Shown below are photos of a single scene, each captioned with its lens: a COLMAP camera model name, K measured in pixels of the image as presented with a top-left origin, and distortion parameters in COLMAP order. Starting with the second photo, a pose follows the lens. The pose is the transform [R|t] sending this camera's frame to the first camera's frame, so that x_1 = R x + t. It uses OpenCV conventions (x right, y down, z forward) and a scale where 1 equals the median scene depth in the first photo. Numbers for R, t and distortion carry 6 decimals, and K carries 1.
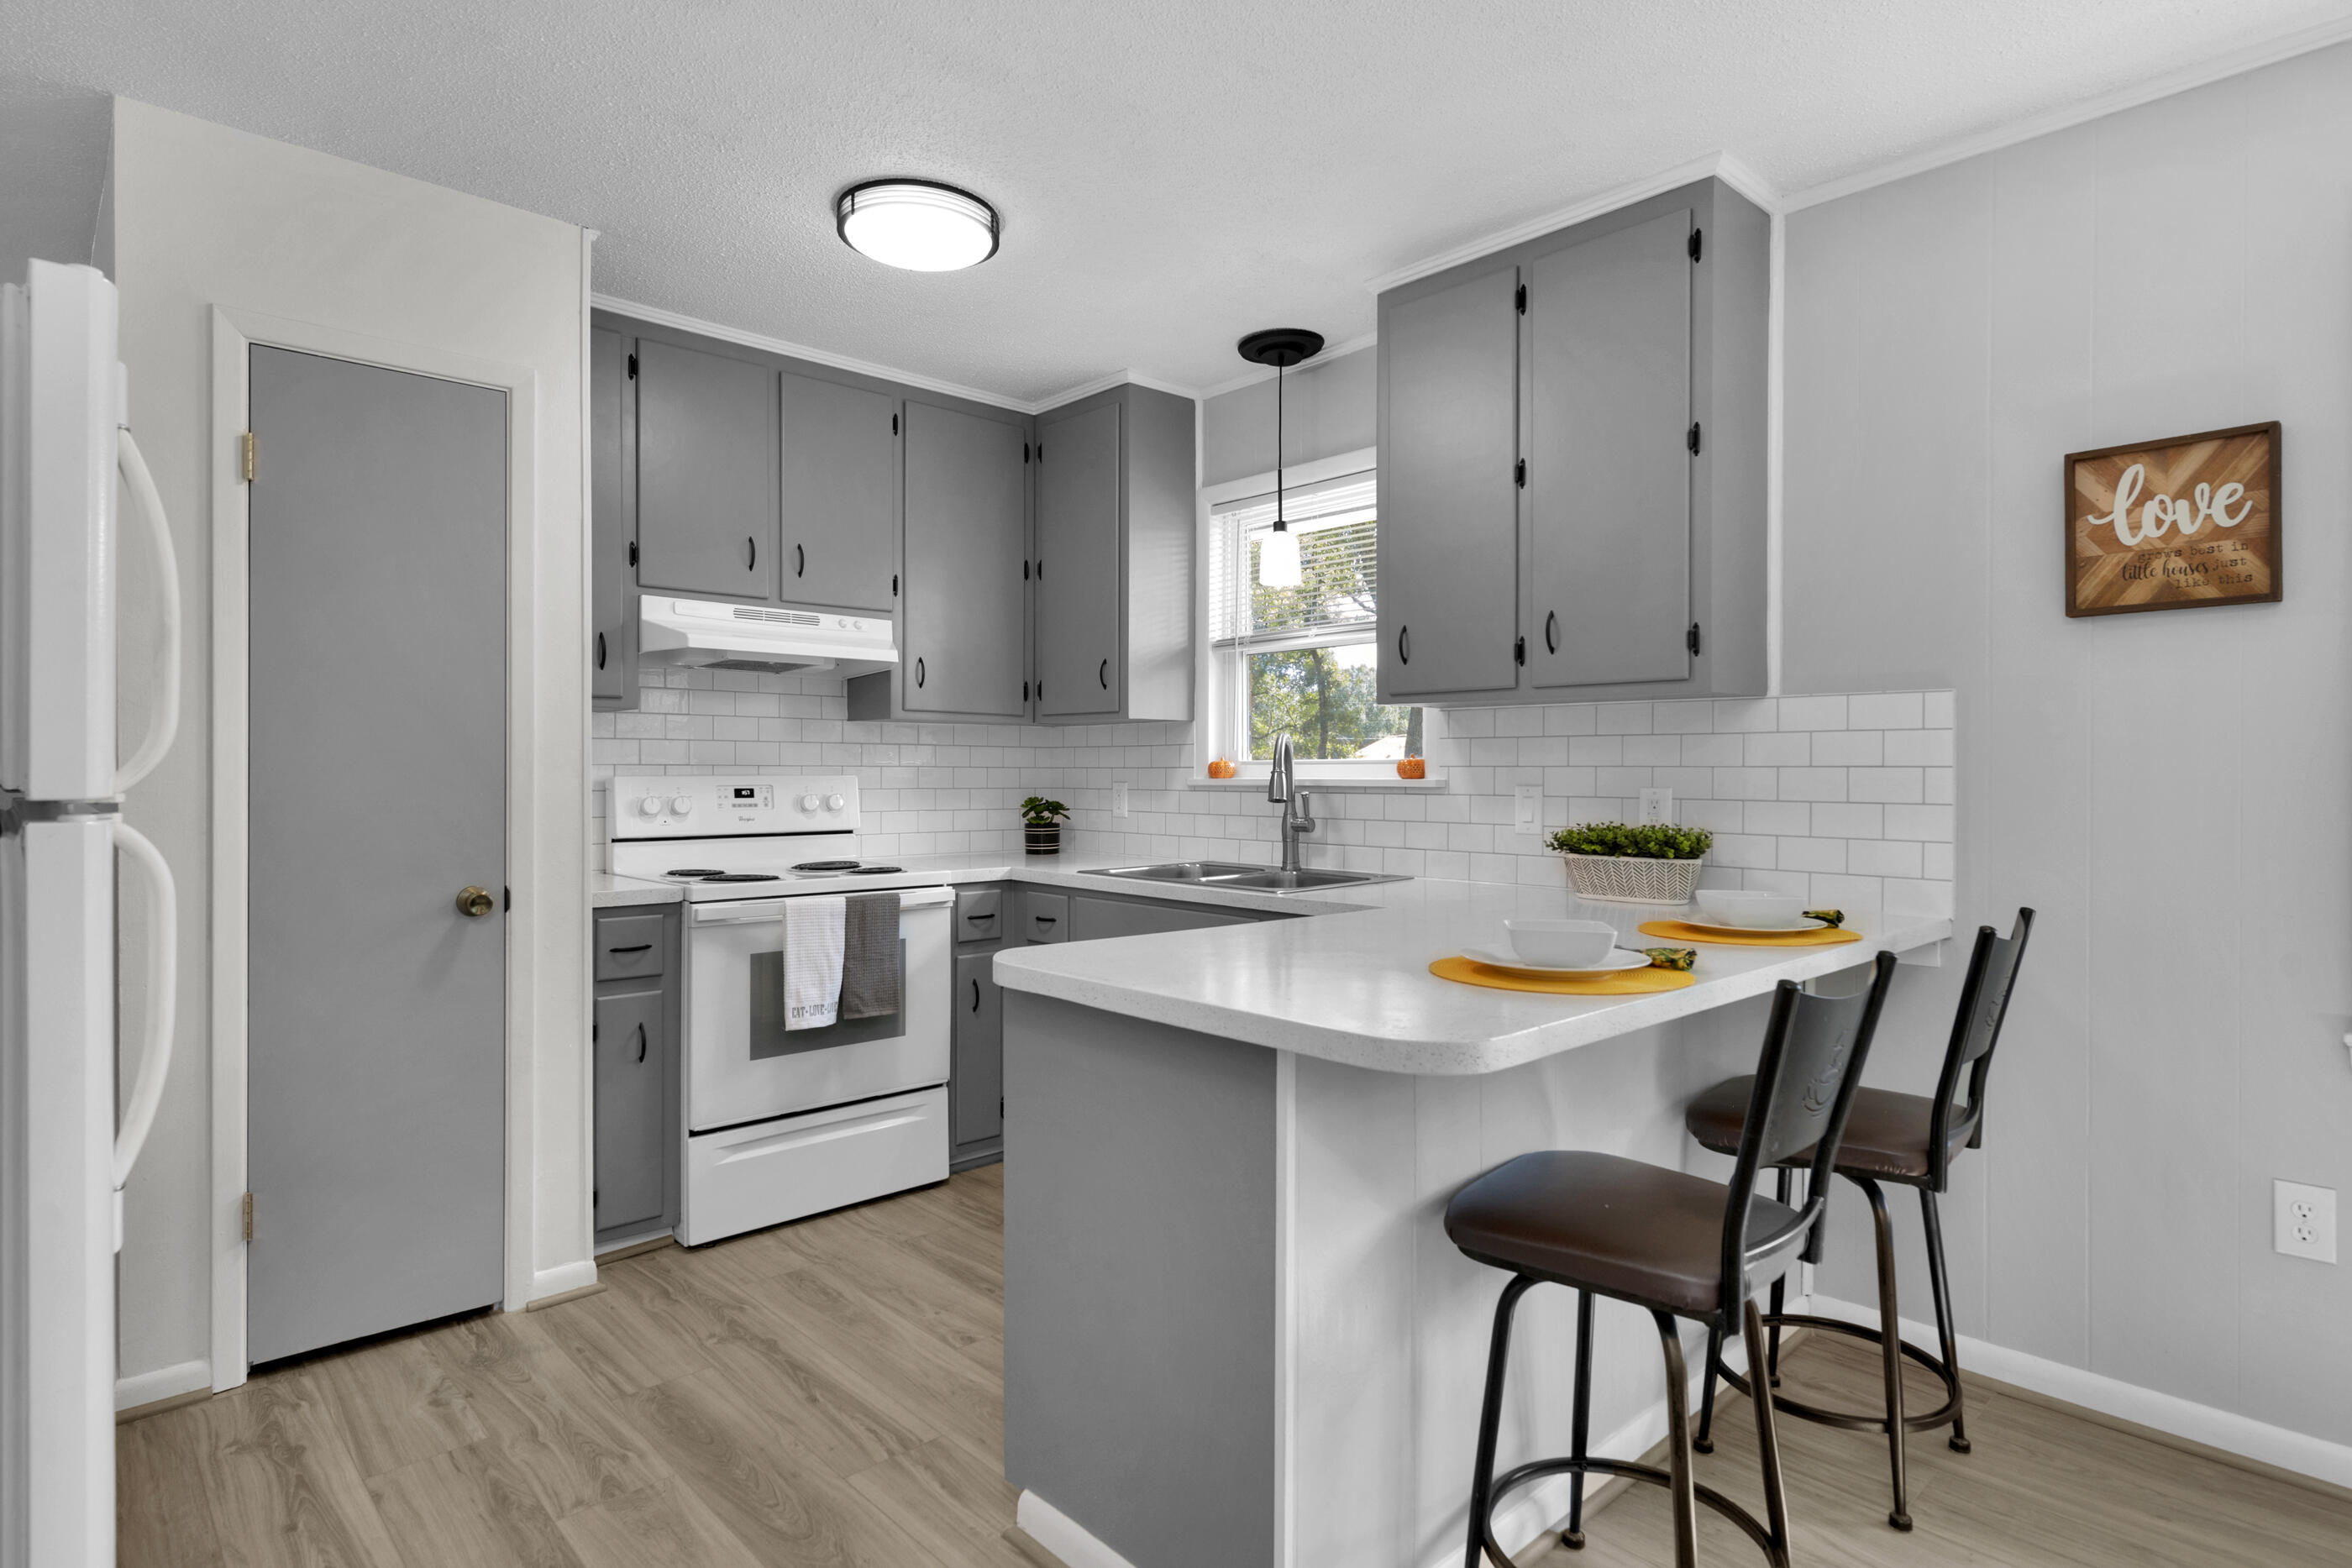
lens RADIAL K [[1205.5, 0, 1195.7], [0, 1205.5, 776.1], [0, 0, 1]] dist [0.004180, -0.003020]
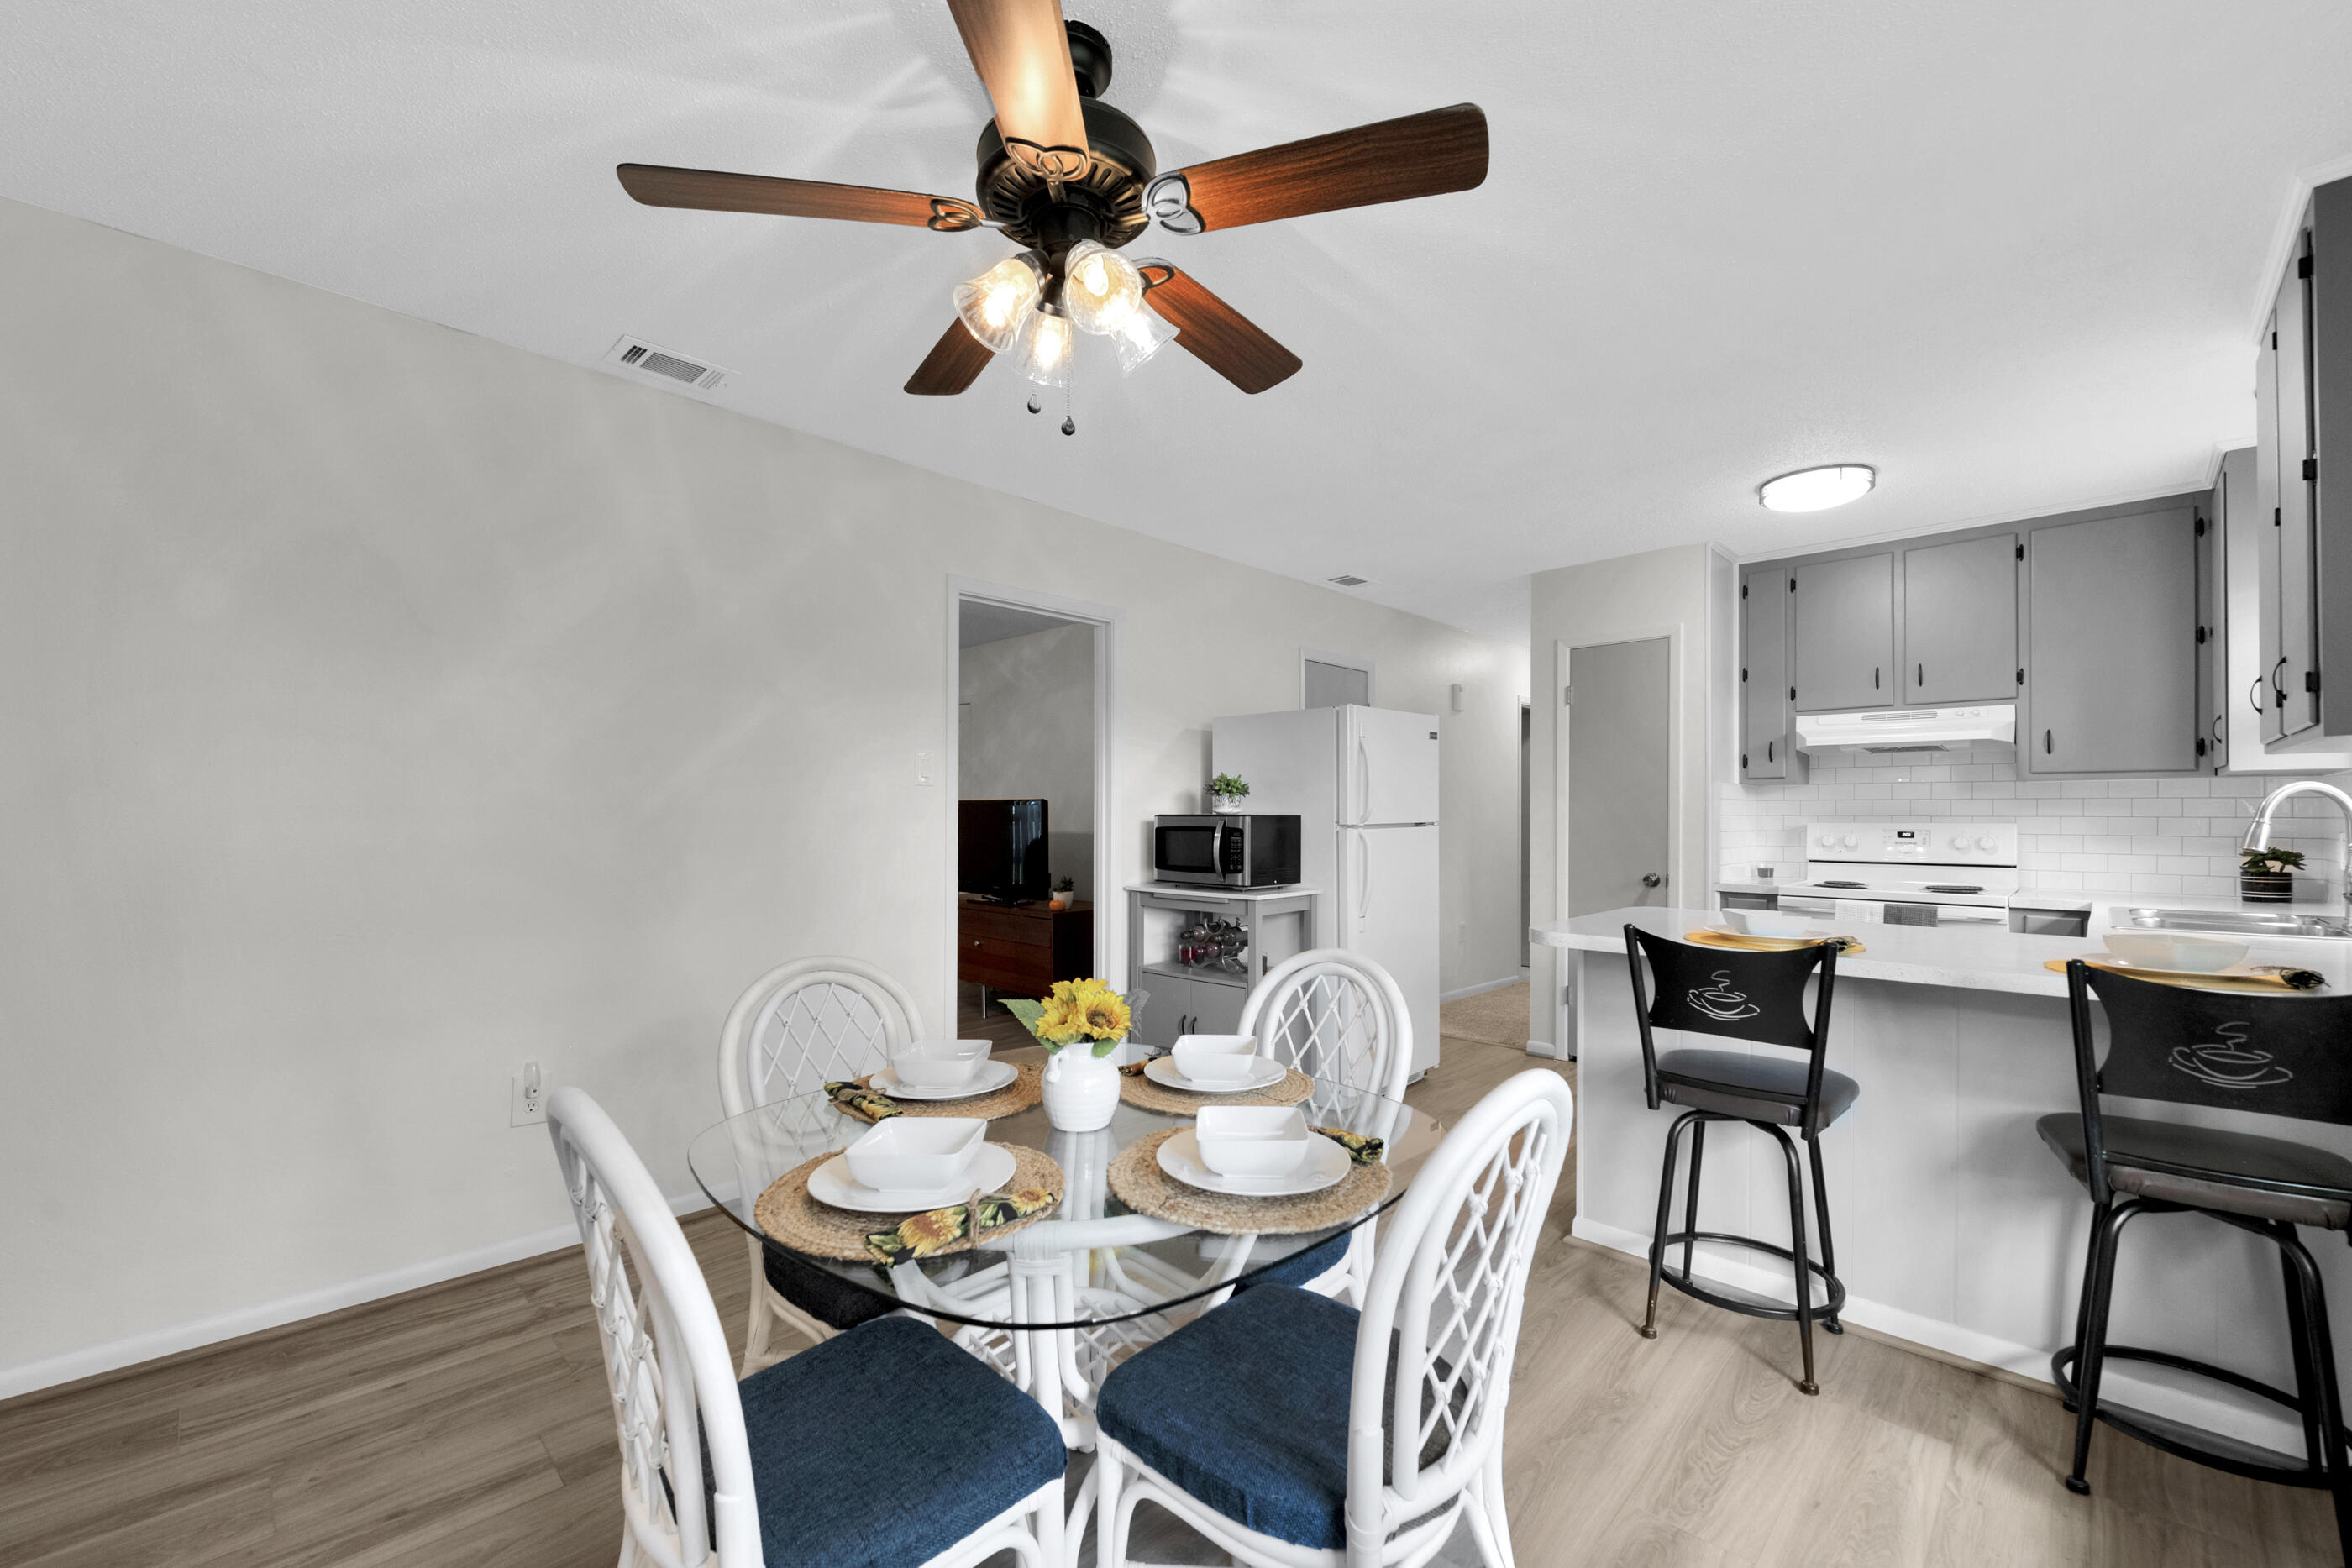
lens RADIAL K [[1003.2, 0, 1218.5], [0, 1003.2, 803.8], [0, 0, 1]] dist [-0.005260, -0.002269]
pose [[0.078952, -0.011476, -0.996812, 1.016159], [-0.006581, 0.999906, -0.012032, -0.004671], [0.996857, 0.007510, 0.078869, 0.082293]]
